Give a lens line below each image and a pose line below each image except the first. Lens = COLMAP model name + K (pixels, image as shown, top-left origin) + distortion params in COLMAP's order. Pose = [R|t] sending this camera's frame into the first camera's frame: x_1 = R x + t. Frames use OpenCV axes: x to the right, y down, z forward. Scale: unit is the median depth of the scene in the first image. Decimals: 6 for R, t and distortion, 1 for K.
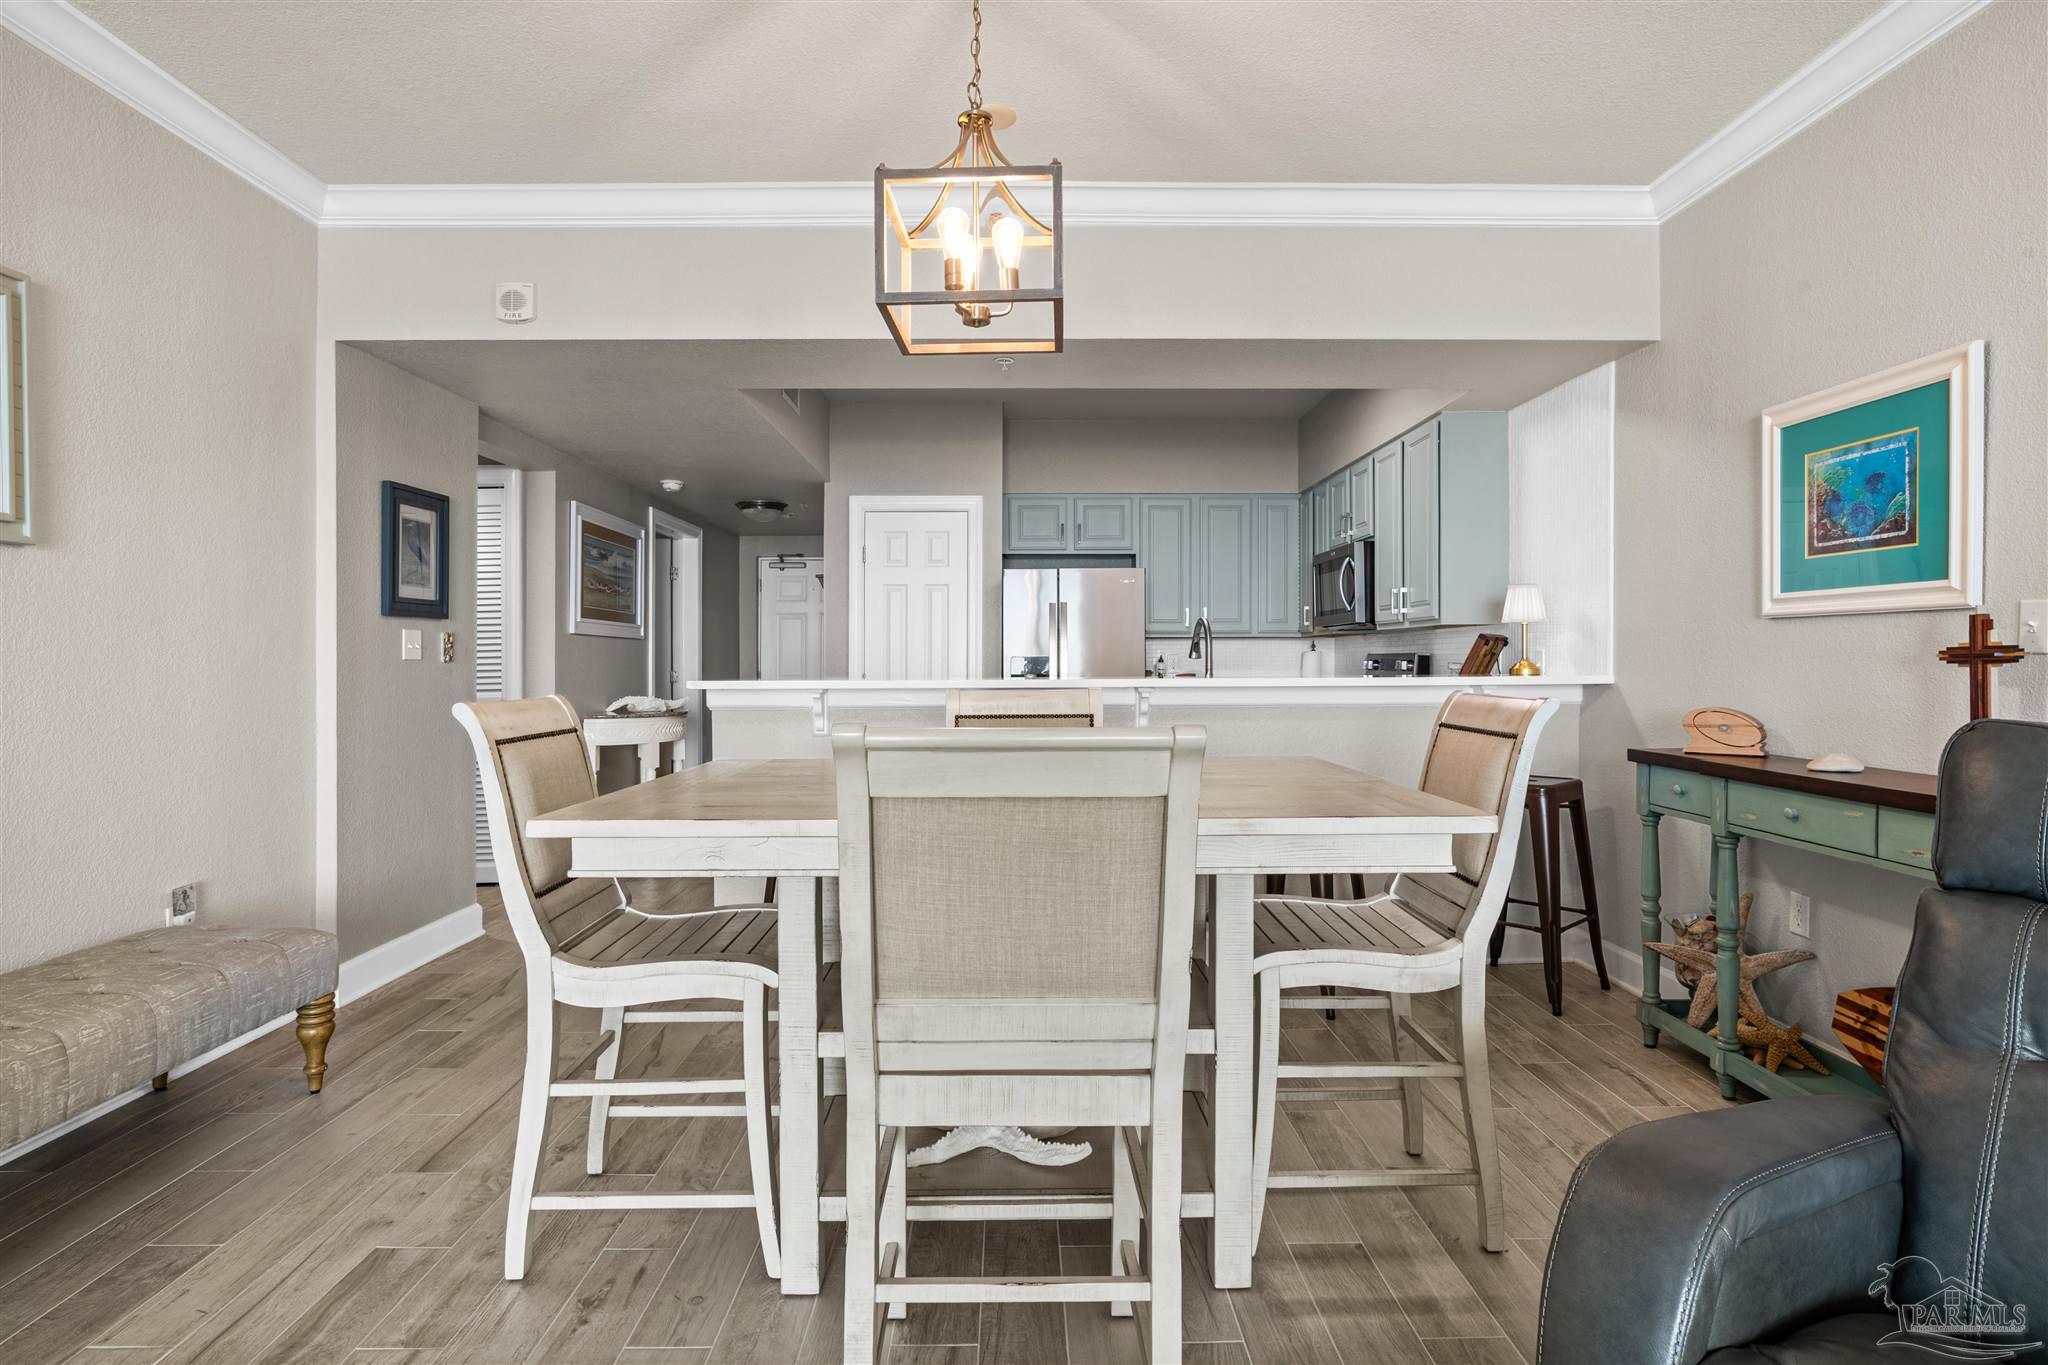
lens RADIAL K [[1056.3, 0, 1020.7], [0, 1056.3, 666.1], [0, 0, 1]] dist [-0.039418, 0.019945]
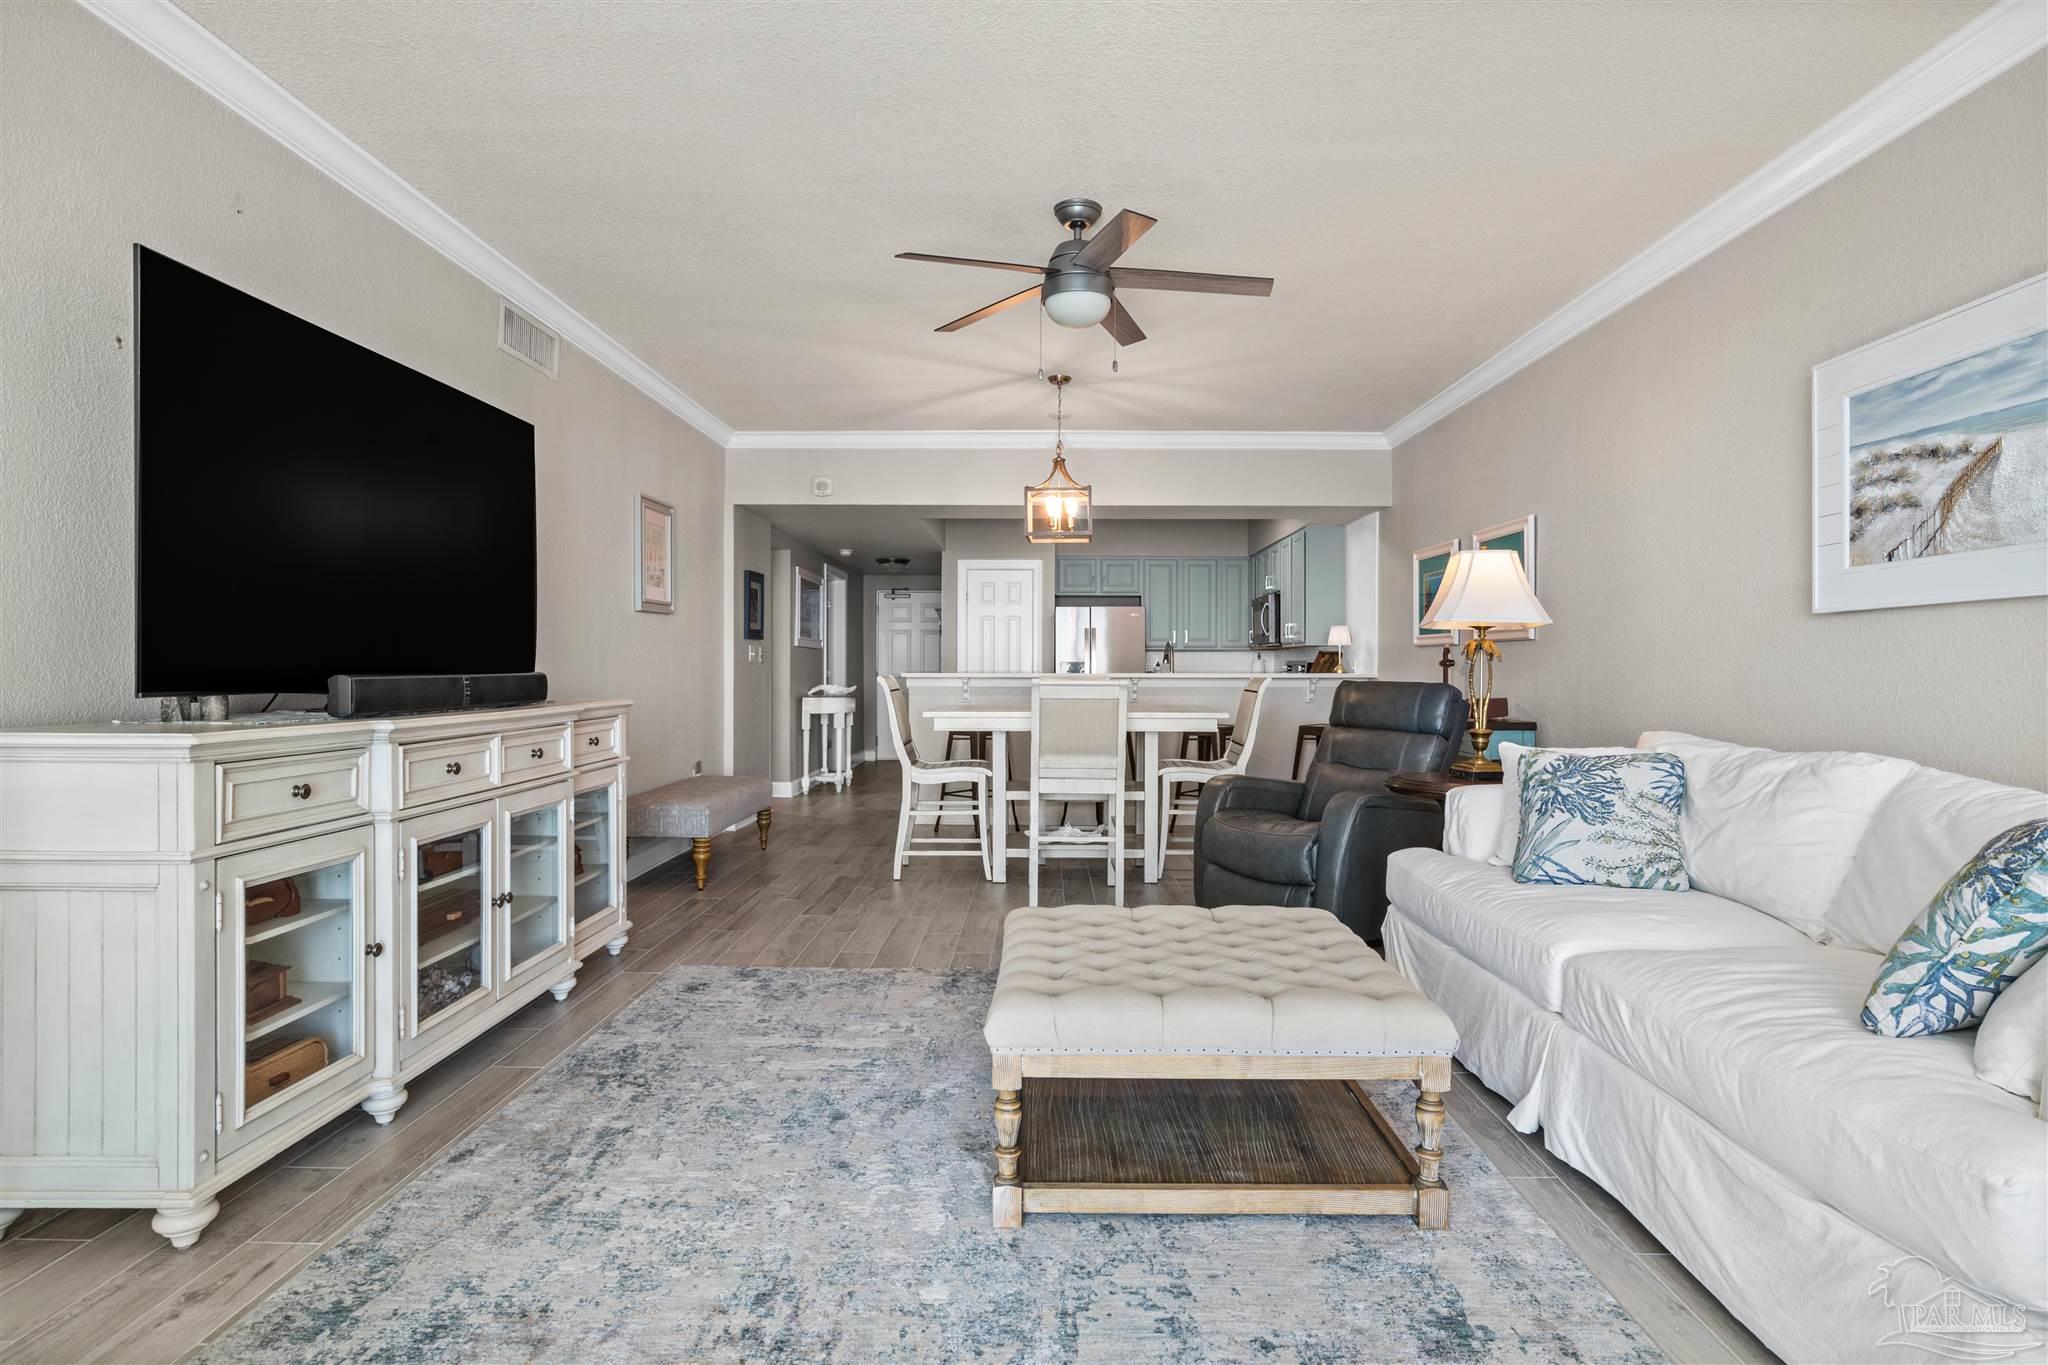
lens RADIAL K [[1046.0, 0, 1053.4], [0, 1046.0, 692.3], [0, 0, 1]] dist [-0.028242, 0.020674]
pose [[0.999978, 0.006538, 0.000768, -0.033019], [-0.006551, 0.999792, 0.019302, 0.010319], [-0.000642, -0.019306, 0.999813, -0.925618]]
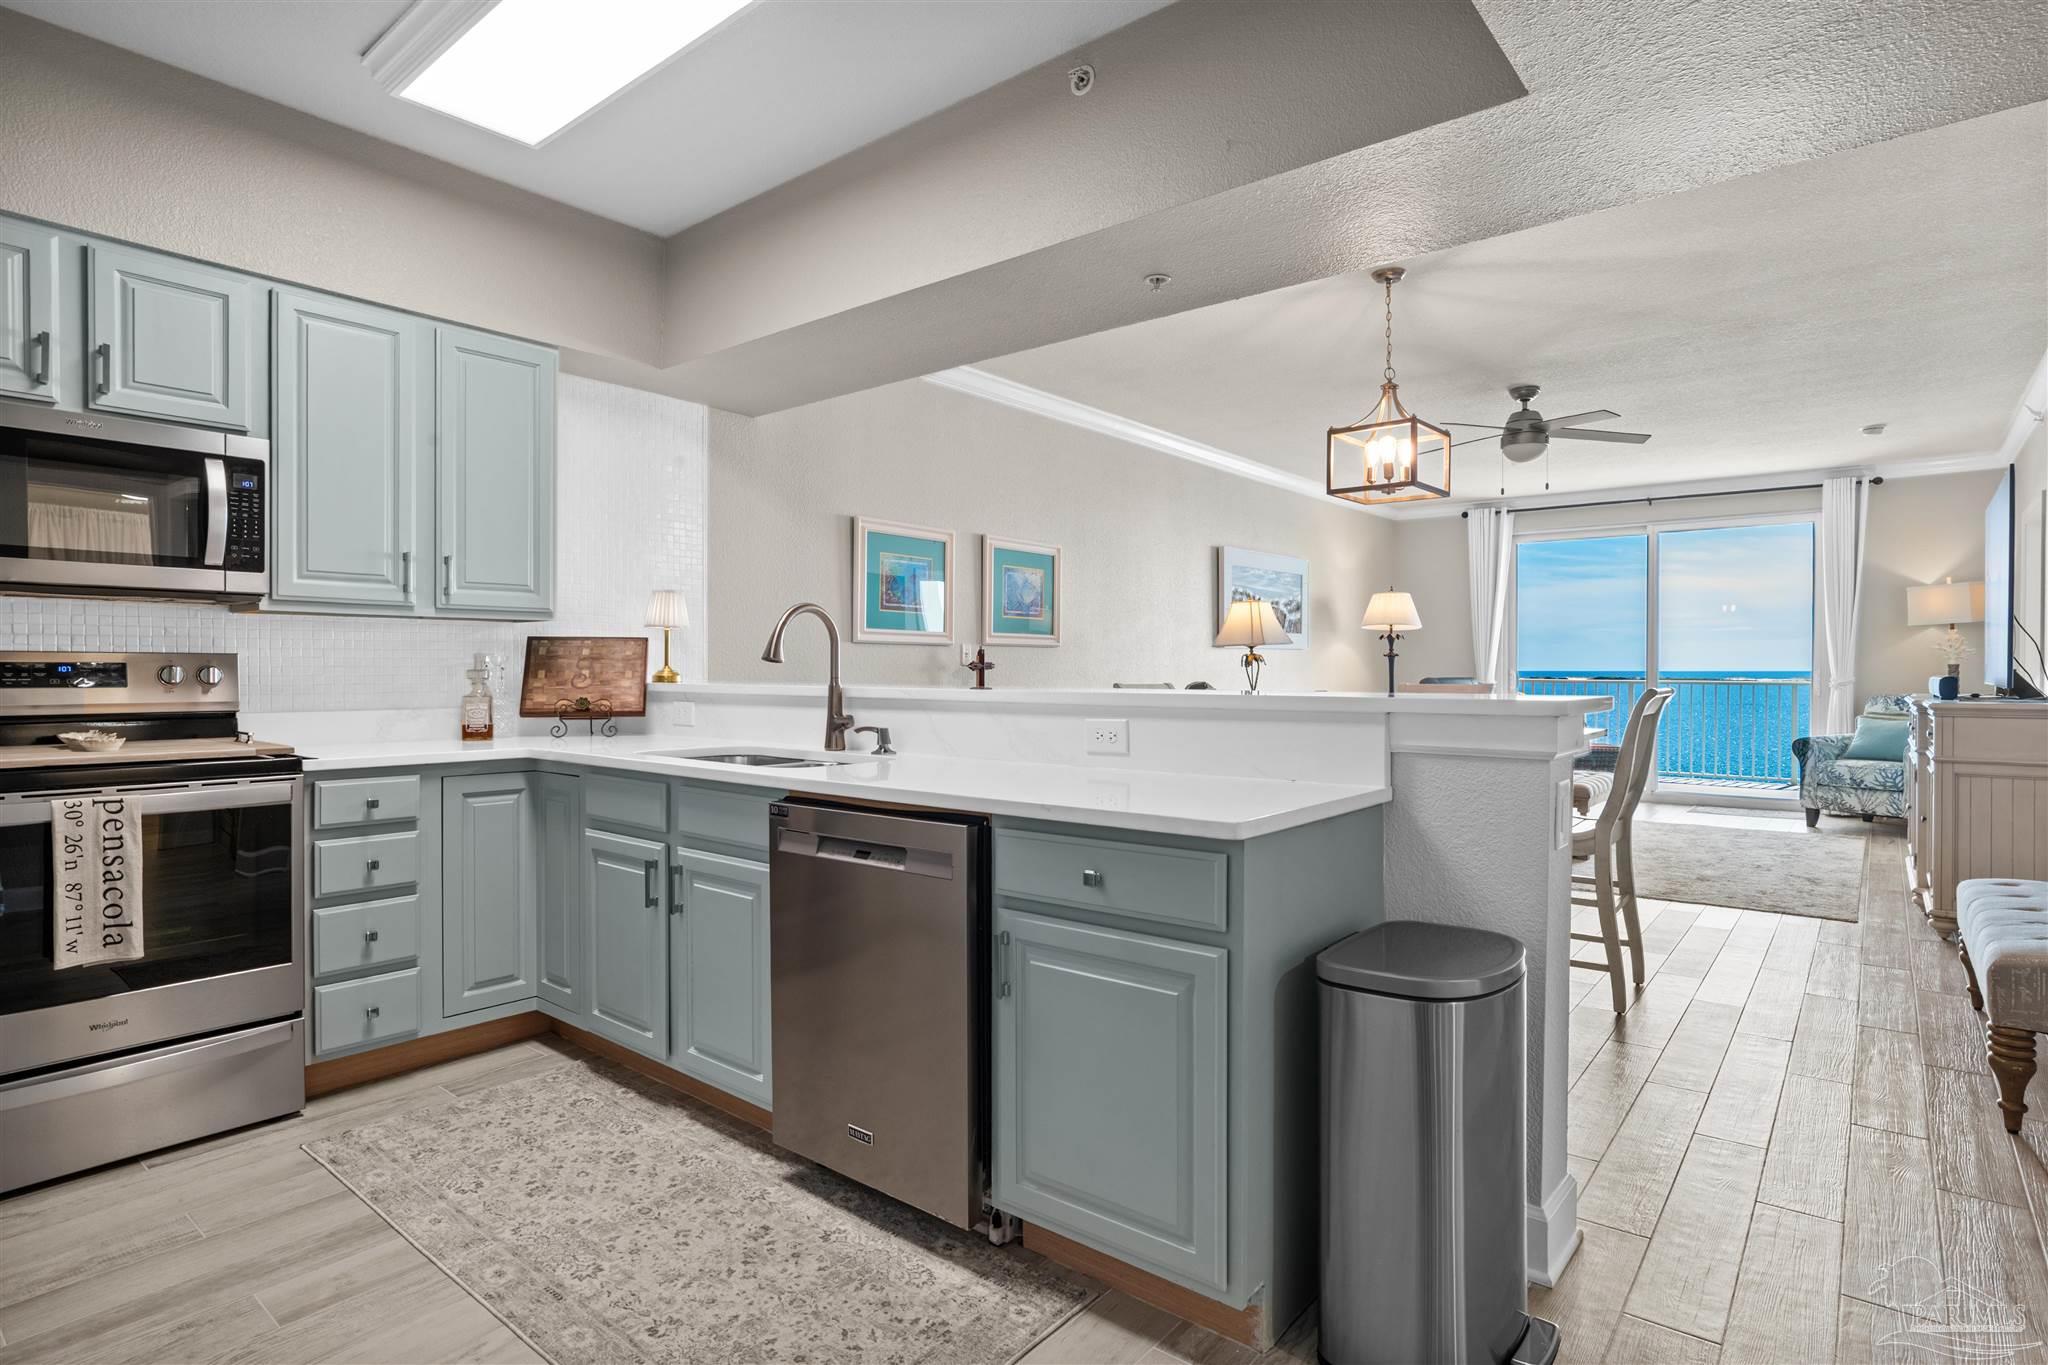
lens RADIAL K [[1051.0, 0, 1024.0], [0, 1051.0, 682.5], [0, 0, 1]] dist [-0.029170, 0.022610]
pose [[-0.764659, -0.004309, 0.644421, -0.429012], [0.006041, 0.999886, 0.013854, -0.003255], [-0.644407, 0.014487, -0.764546, 1.621261]]
